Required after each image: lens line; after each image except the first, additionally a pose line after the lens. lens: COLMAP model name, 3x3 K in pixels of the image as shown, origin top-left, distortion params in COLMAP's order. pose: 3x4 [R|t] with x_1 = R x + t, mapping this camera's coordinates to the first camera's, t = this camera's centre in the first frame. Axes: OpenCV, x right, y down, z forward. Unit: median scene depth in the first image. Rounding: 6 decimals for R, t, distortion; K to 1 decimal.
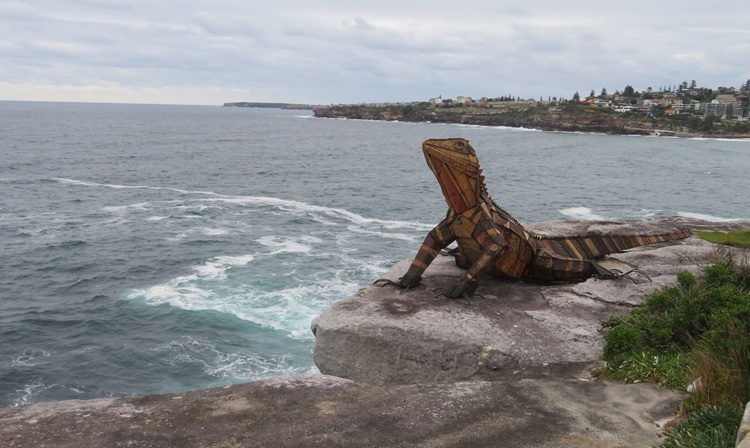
lens RADIAL K [[712.0, 0, 372.2], [0, 712.0, 255.9], [0, 0, 1]] dist [0.013100, 0.002411]
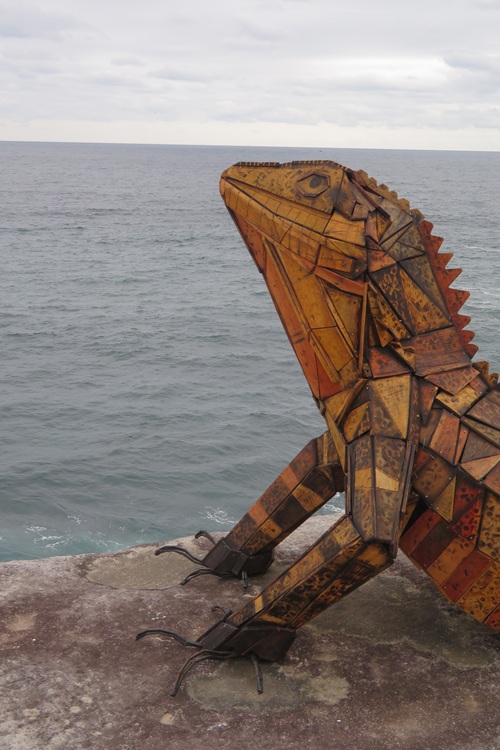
lens RADIAL K [[965.2, 0, 250.0], [0, 965.2, 375.0], [0, 0, 1]] dist [0.042814, -0.049733]
pose [[0.719209, 0.153526, -0.677620, 0.401727], [-0.147395, 0.986797, 0.067135, -0.096875], [0.678980, 0.051594, 0.732342, 0.675657]]
